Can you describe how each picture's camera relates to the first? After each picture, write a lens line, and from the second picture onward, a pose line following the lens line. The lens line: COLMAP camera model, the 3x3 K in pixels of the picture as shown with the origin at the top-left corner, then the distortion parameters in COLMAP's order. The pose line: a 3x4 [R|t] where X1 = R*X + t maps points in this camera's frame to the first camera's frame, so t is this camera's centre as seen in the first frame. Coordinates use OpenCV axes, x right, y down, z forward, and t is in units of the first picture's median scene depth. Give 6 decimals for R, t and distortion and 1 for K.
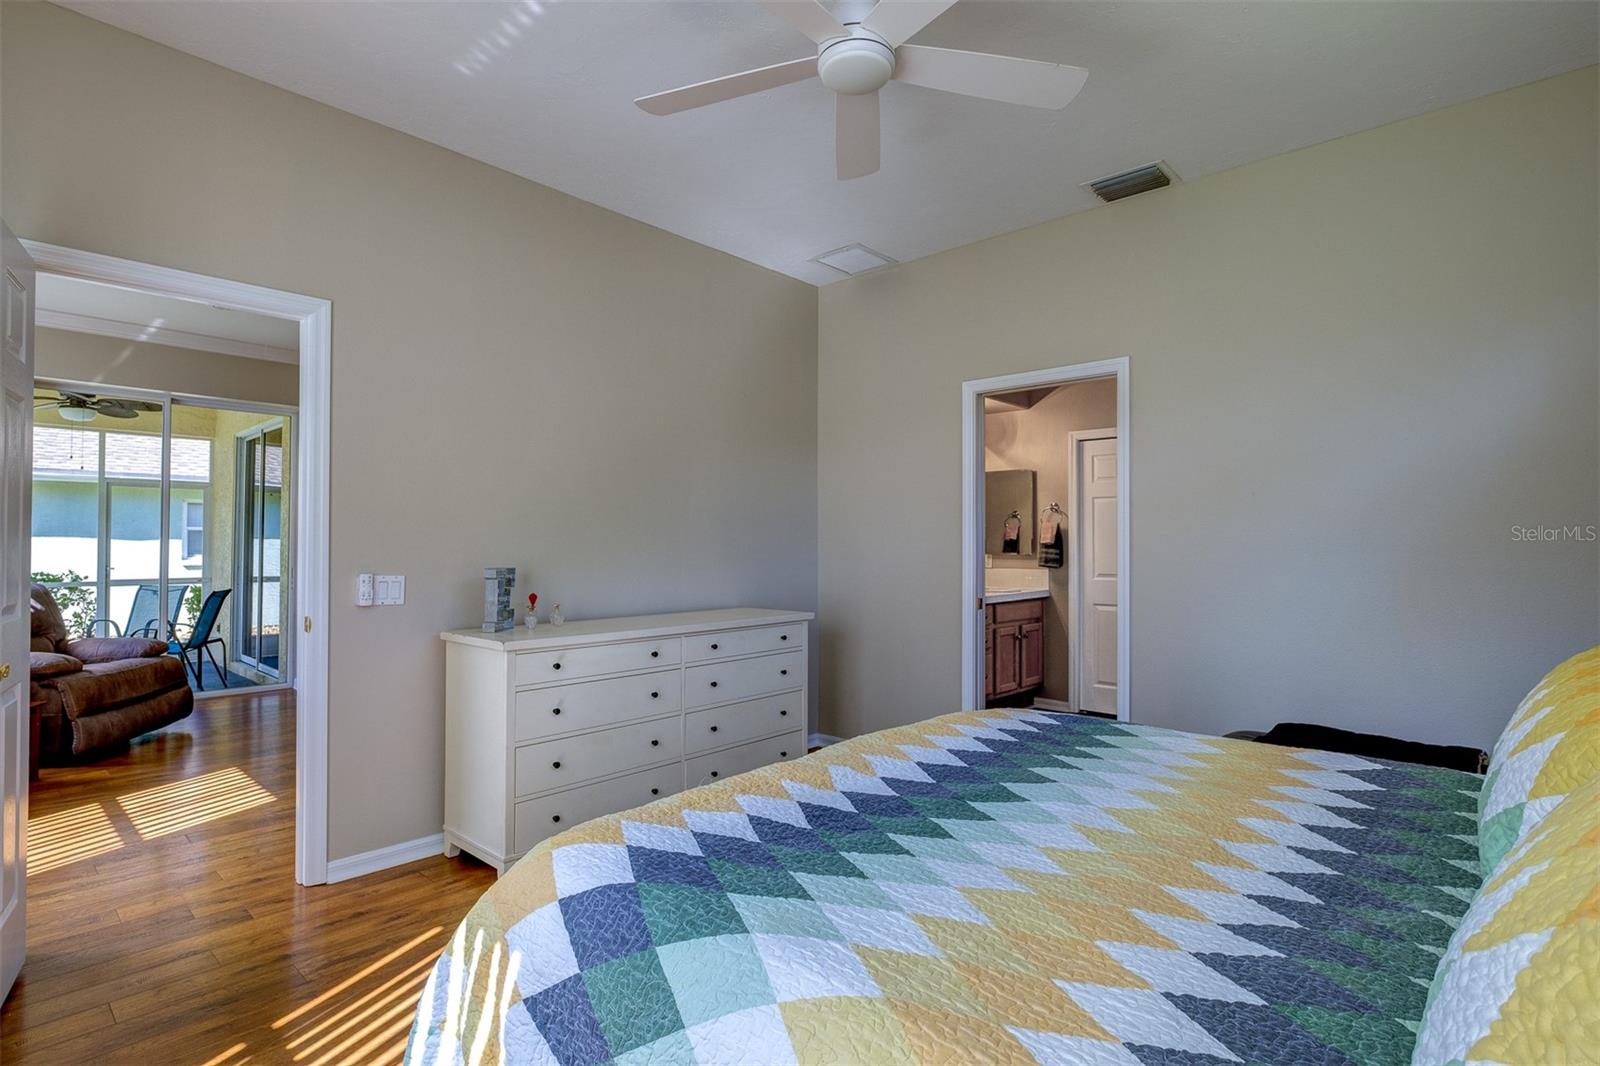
lens RADIAL K [[792.7, 0, 809.3], [0, 792.7, 537.9], [0, 0, 1]] dist [0.000295, -0.000007]
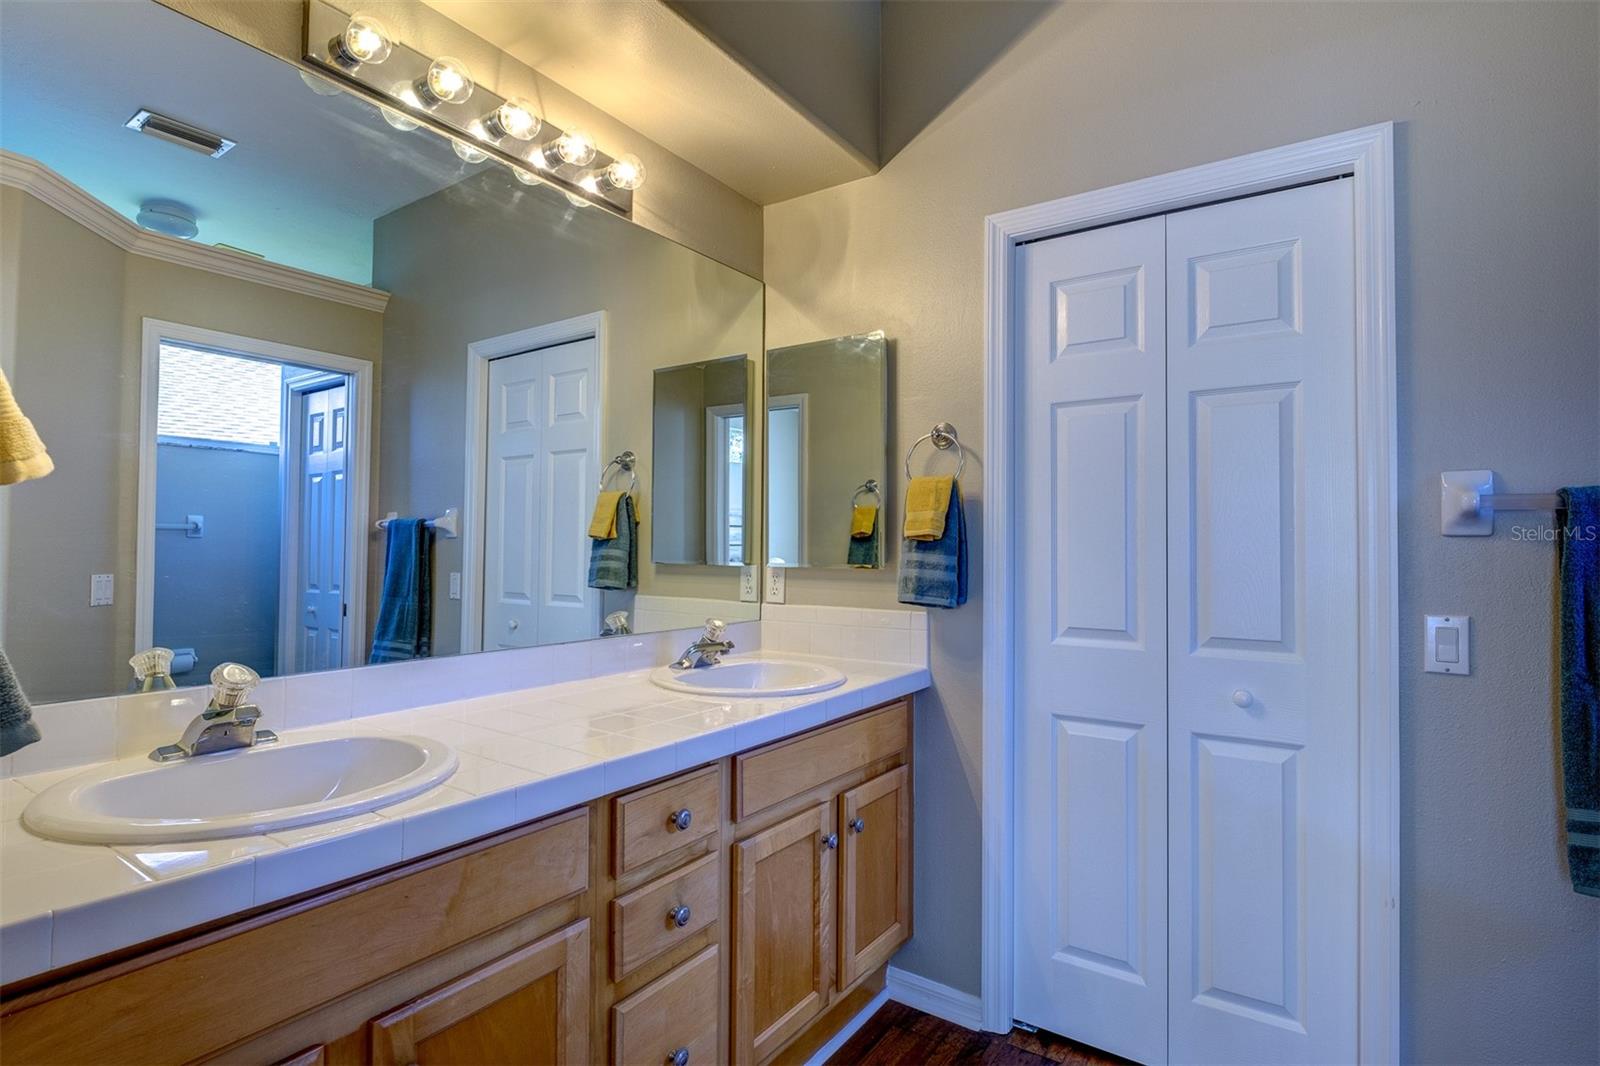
lens RADIAL K [[792.7, 0, 794.1], [0, 792.7, 531.1], [0, 0, 1]] dist [0.000295, -0.000007]
pose [[0.993108, 0.006980, 0.116997, 0.203874], [-0.005976, 0.999942, -0.008935, 0.007801], [-0.117053, 0.008174, 0.993092, 0.664425]]
